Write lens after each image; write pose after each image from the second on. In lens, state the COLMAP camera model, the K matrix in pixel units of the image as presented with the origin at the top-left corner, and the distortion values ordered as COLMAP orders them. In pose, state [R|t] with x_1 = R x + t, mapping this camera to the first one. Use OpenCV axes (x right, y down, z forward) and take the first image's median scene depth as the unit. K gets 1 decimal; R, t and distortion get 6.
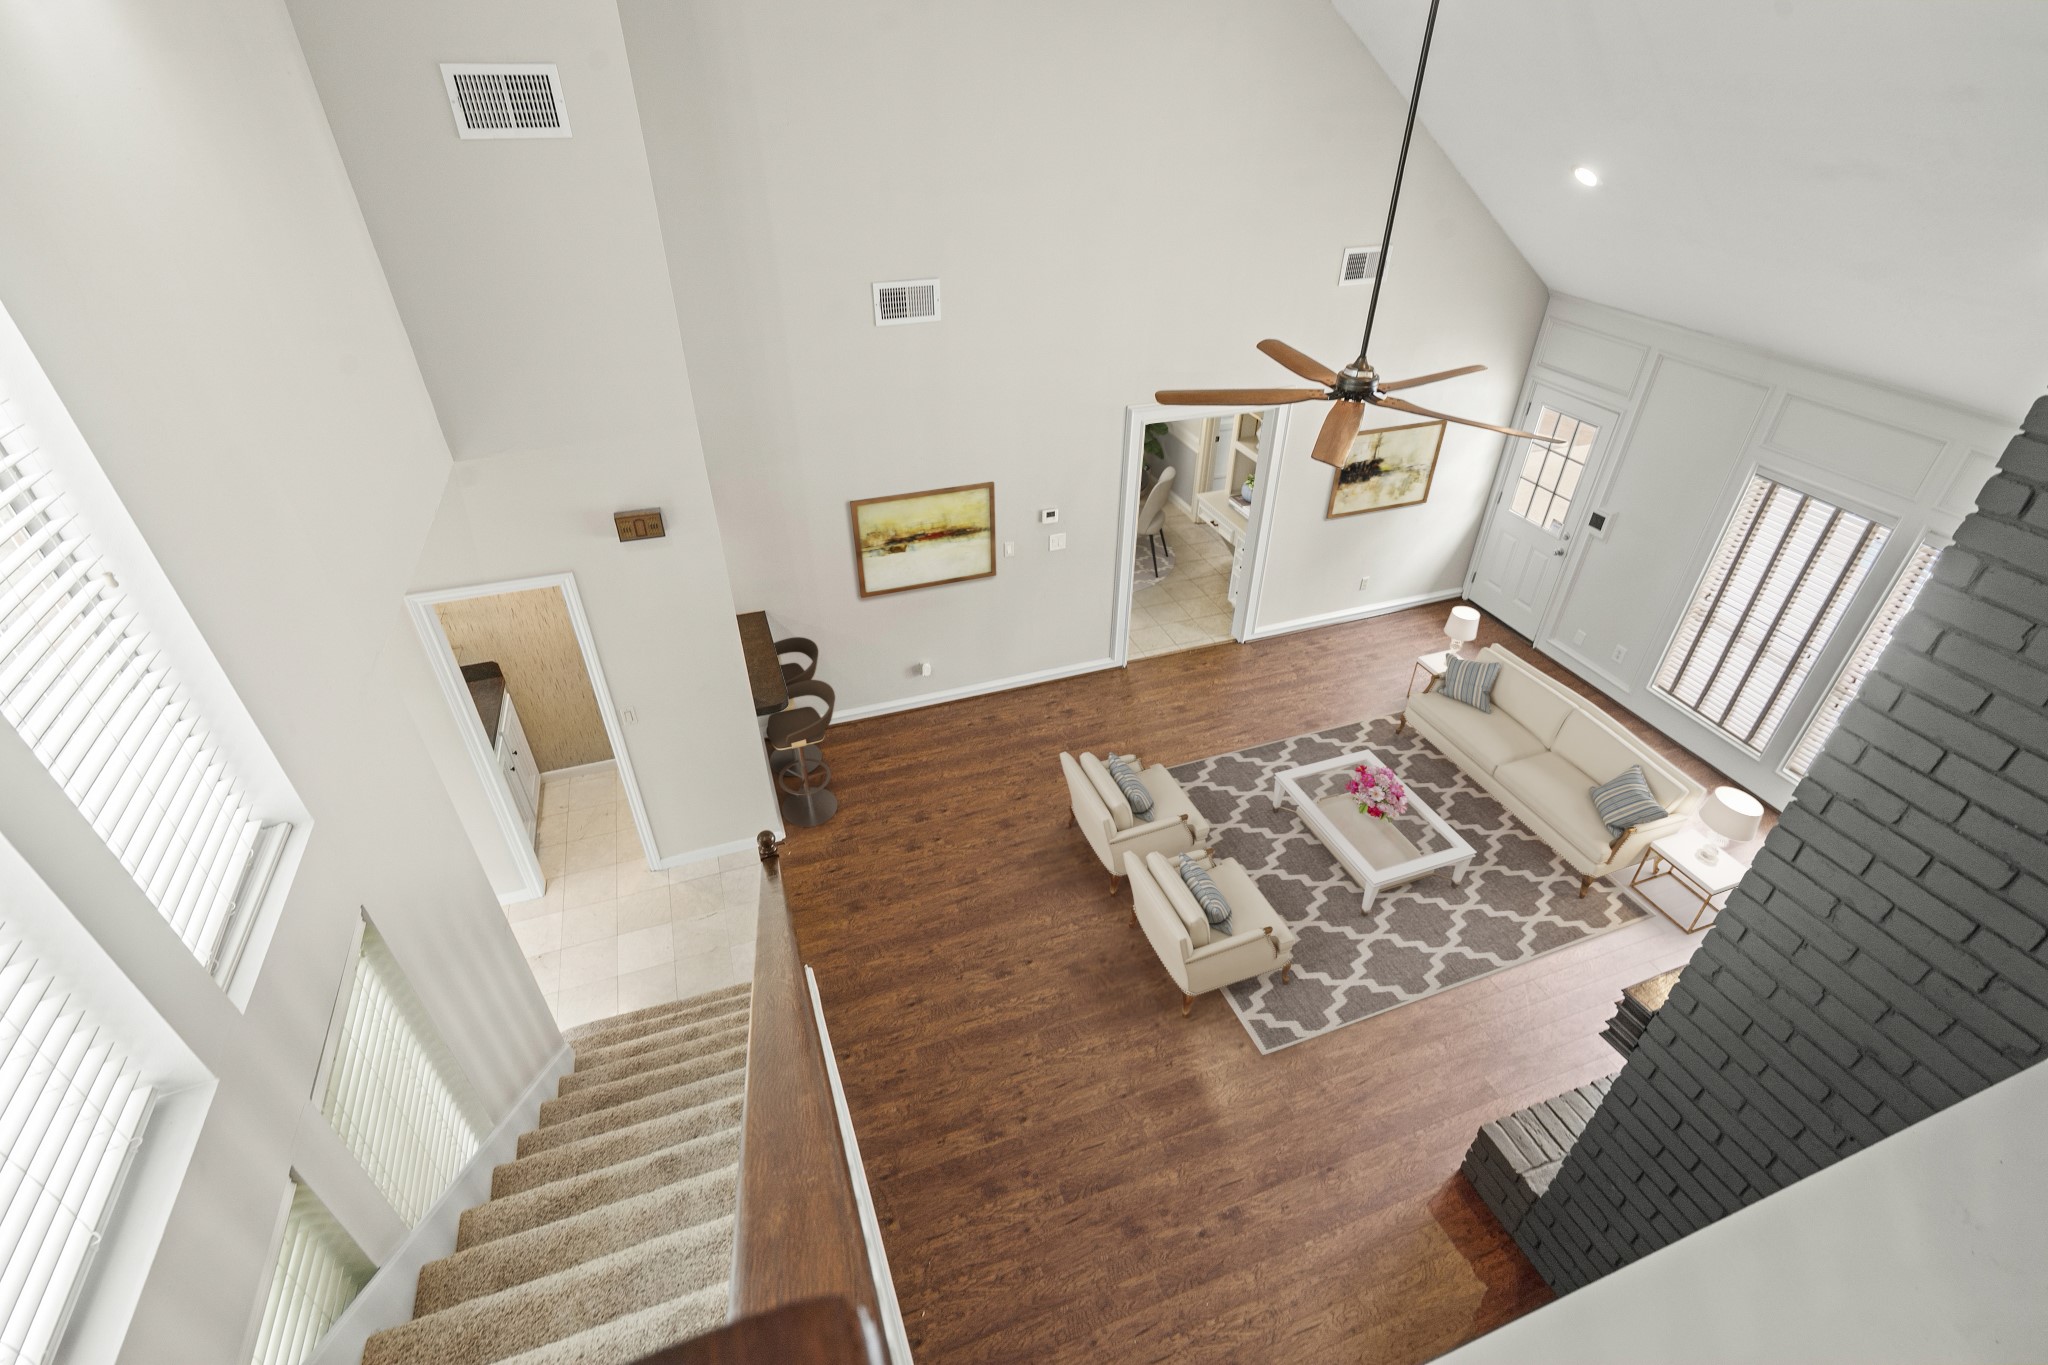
lens RADIAL K [[933.2, 0, 1036.8], [0, 933.2, 673.8], [0, 0, 1]] dist [-0.004049, 0.002577]
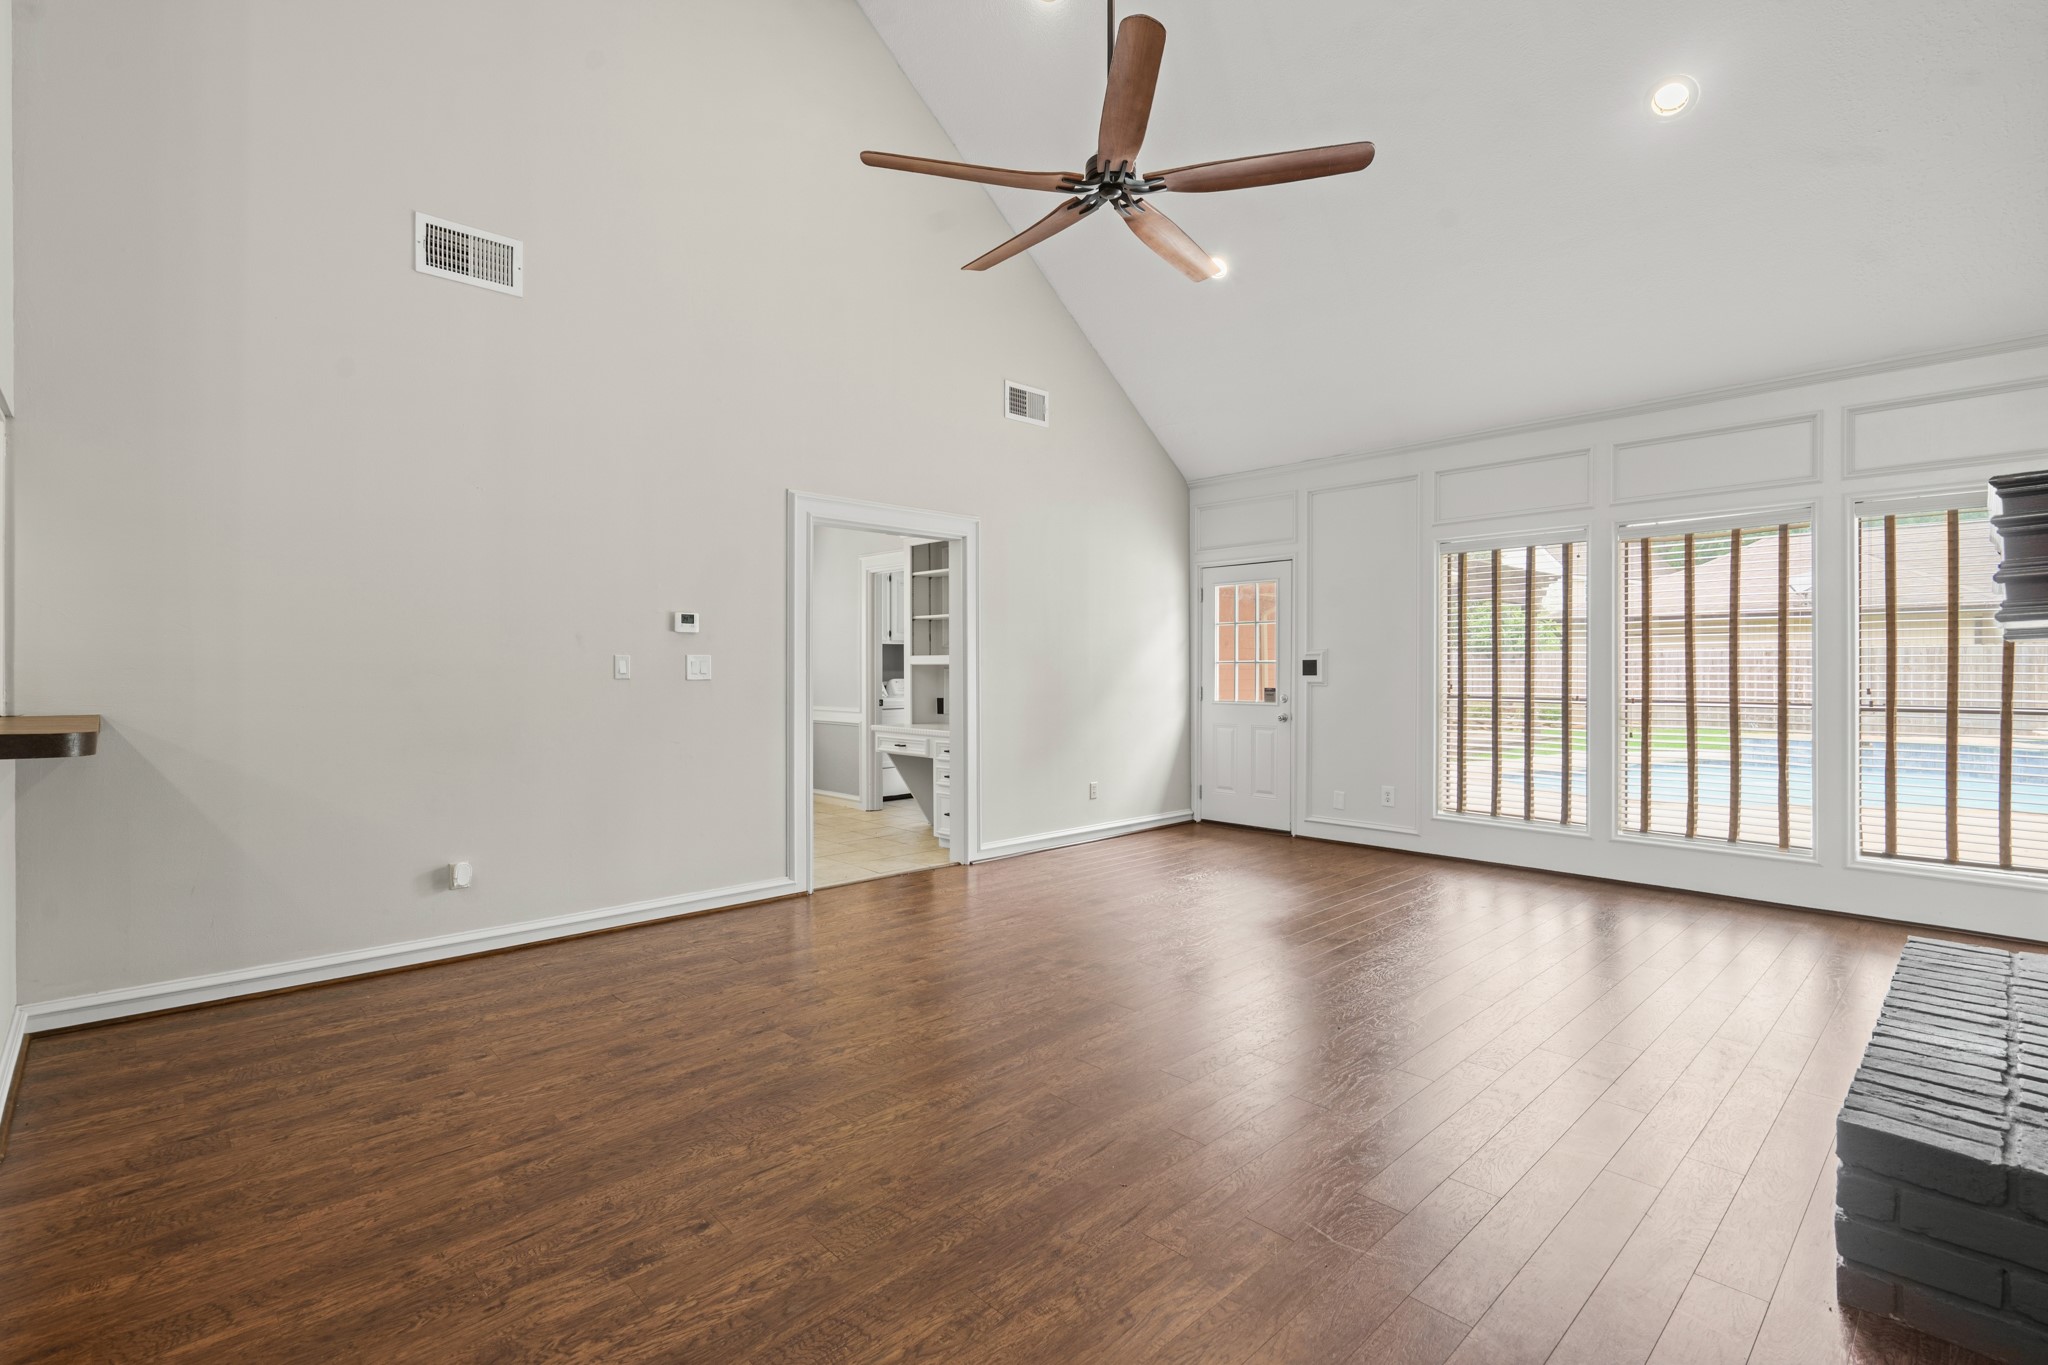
lens RADIAL K [[933.2, 0, 1030.5], [0, 933.2, 678.4], [0, 0, 1]] dist [-0.004049, 0.002577]
pose [[0.917460, -0.012671, 0.397626, -0.028599], [0.235292, 0.823222, -0.516666, 0.294391], [-0.320788, 0.567578, 0.758254, 0.438204]]
